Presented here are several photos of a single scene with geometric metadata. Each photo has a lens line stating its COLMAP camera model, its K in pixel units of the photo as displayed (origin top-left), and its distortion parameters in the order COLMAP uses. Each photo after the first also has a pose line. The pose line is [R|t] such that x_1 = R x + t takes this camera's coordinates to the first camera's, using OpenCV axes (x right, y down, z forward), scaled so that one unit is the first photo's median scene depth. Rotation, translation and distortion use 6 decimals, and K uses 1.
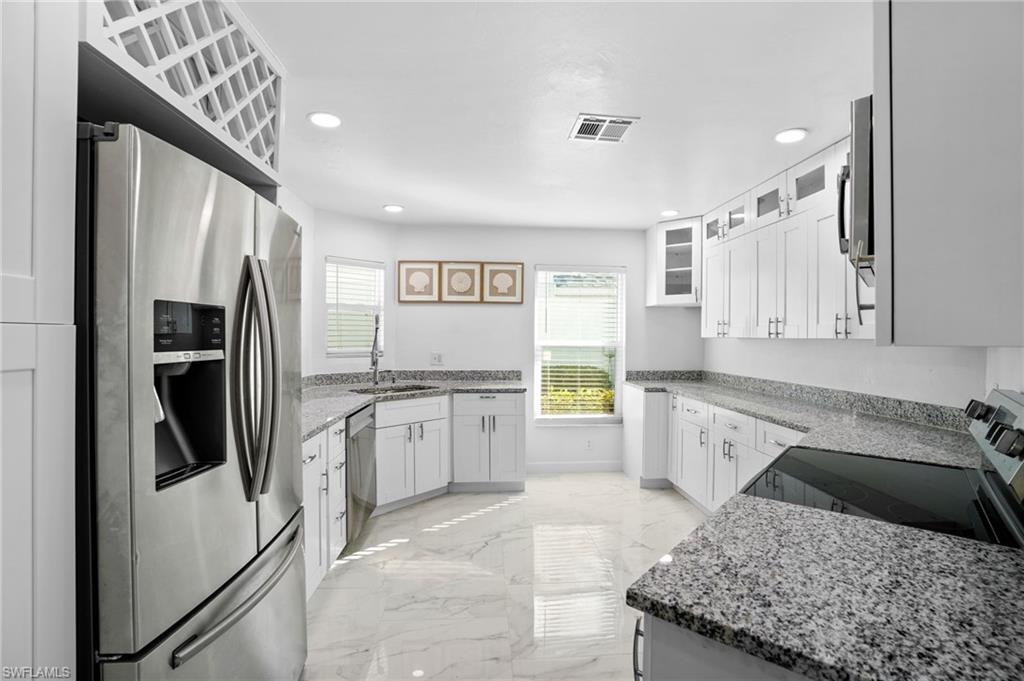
lens RADIAL K [[474.3, 0, 516.2], [0, 474.3, 336.3], [0, 0, 1]] dist [-0.067973, 0.027240]
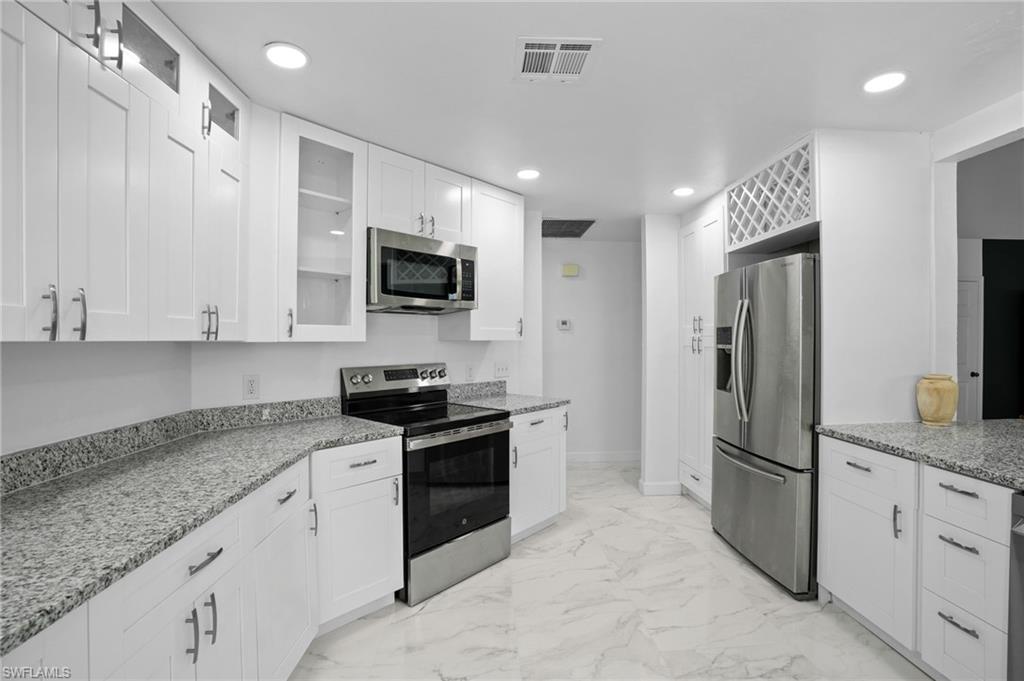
lens RADIAL K [[474.3, 0, 516.2], [0, 474.3, 336.3], [0, 0, 1]] dist [-0.067973, 0.027240]
pose [[-0.999992, -0.000045, 0.003975, 0.139966], [-0.000066, 0.999985, -0.005450, 0.001675], [-0.003975, -0.005450, -0.999977, 1.022576]]
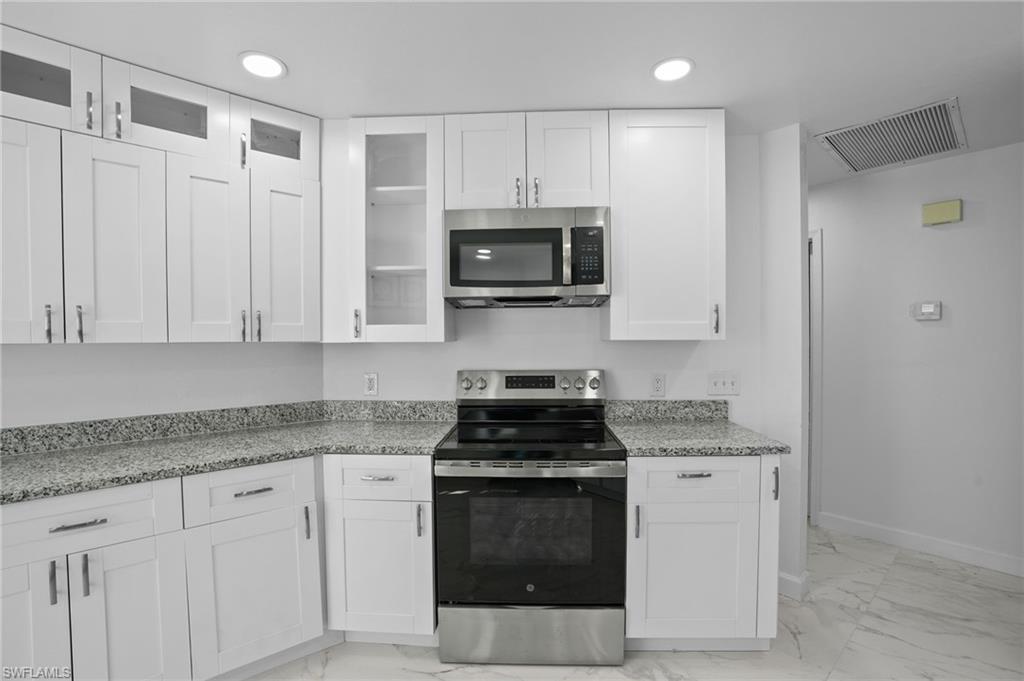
lens RADIAL K [[470.9, 0, 507.6], [0, 470.9, 345.4], [0, 0, 1]] dist [-0.072715, 0.026917]
pose [[-0.615481, -0.008171, 0.788109, -0.130857], [0.005532, 0.999877, 0.014687, 0.001595], [-0.788132, 0.013399, -0.615360, 0.685856]]
